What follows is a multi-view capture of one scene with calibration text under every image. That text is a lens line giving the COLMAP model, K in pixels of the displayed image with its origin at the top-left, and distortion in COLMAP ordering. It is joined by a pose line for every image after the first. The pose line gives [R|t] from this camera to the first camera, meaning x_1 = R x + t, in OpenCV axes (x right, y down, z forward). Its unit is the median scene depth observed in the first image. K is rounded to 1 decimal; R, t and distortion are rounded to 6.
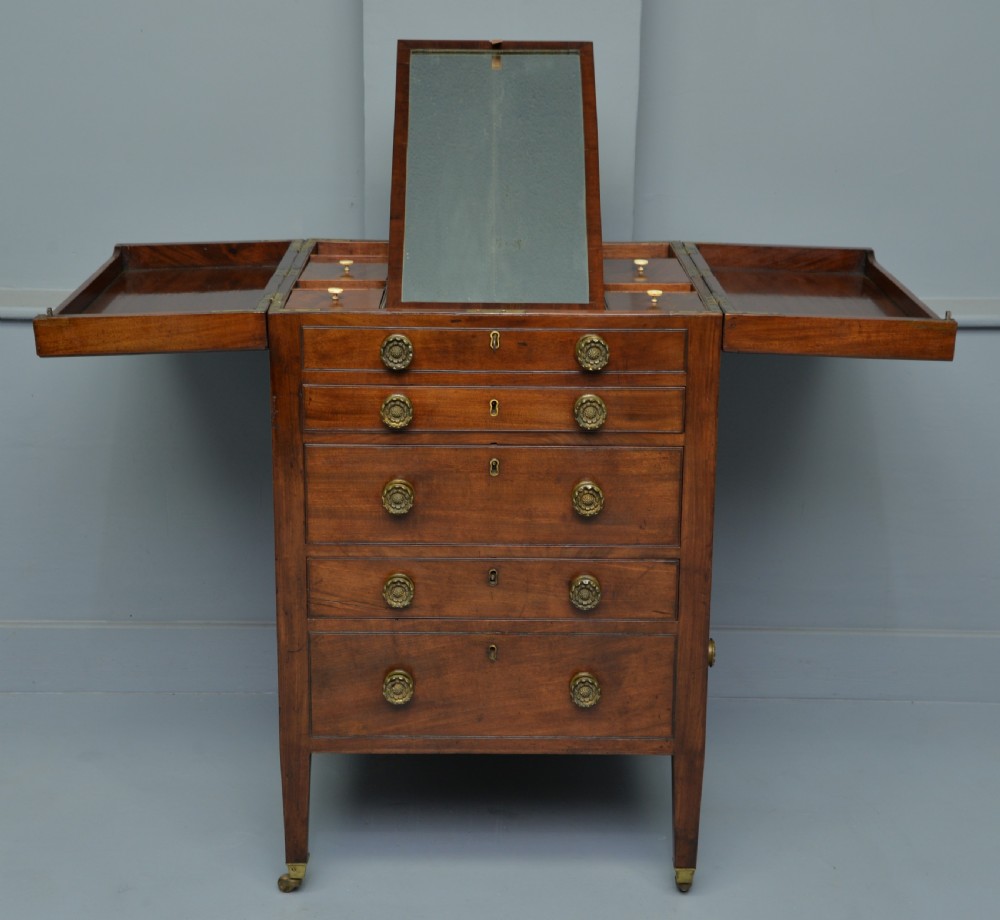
lens RADIAL K [[1821.4, 0, 497.2], [0, 1821.4, 439.7], [0, 0, 1]] dist [0.178067, 0.032781]
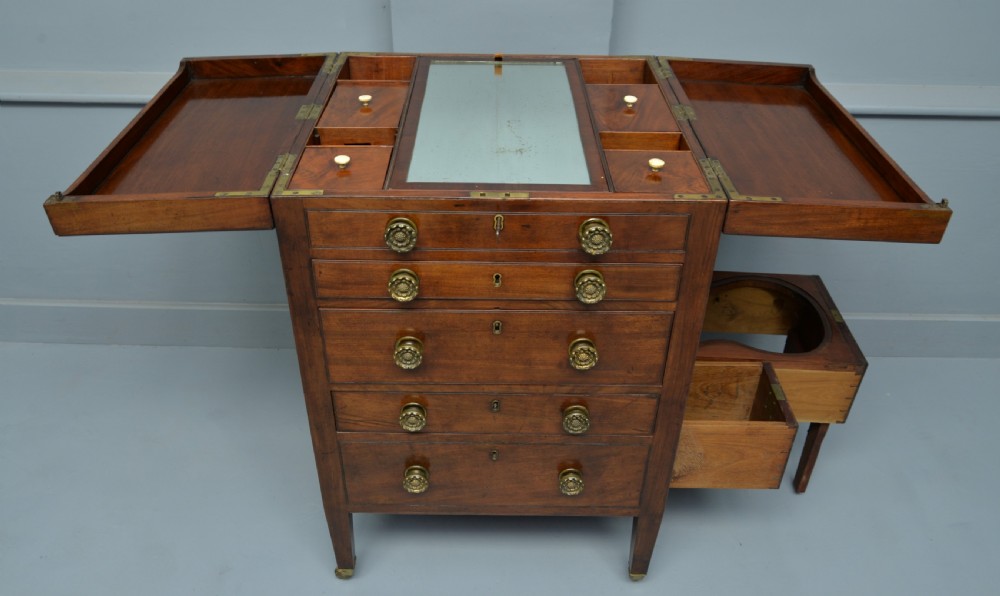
lens RADIAL K [[782.3, 0, 495.6], [0, 782.3, 263.5], [0, 0, 1]] dist [-0.040919, 0.002398]
pose [[0.999979, 0.006438, 0.000155, -0.002846], [-0.006176, 0.951853, 0.306494, -0.162105], [0.001825, -0.306488, 0.951873, 0.573908]]
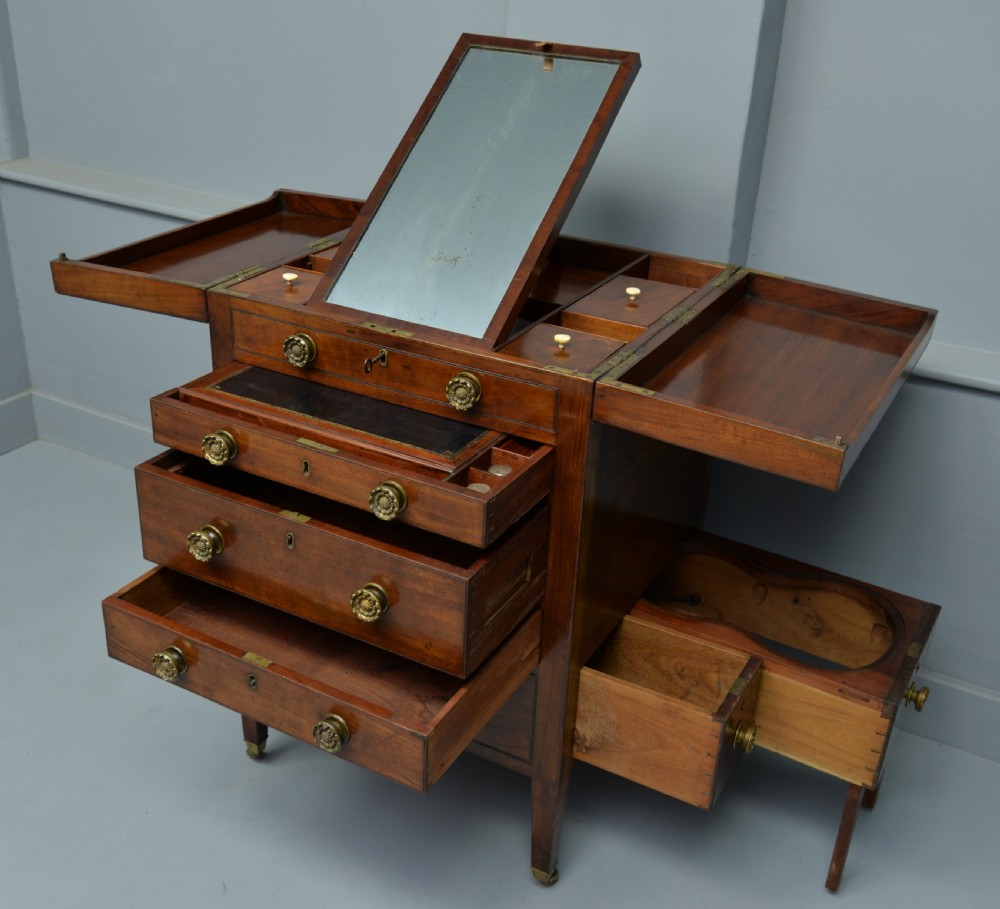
lens RADIAL K [[1177.2, 0, 500.0], [0, 1177.2, 454.5], [0, 0, 1]] dist [0.001199, 0.004509]
pose [[0.878657, 0.237718, -0.414068, 0.327560], [-0.165024, 0.964998, 0.203826, -0.142716], [0.448028, -0.110762, 0.887132, 0.444167]]
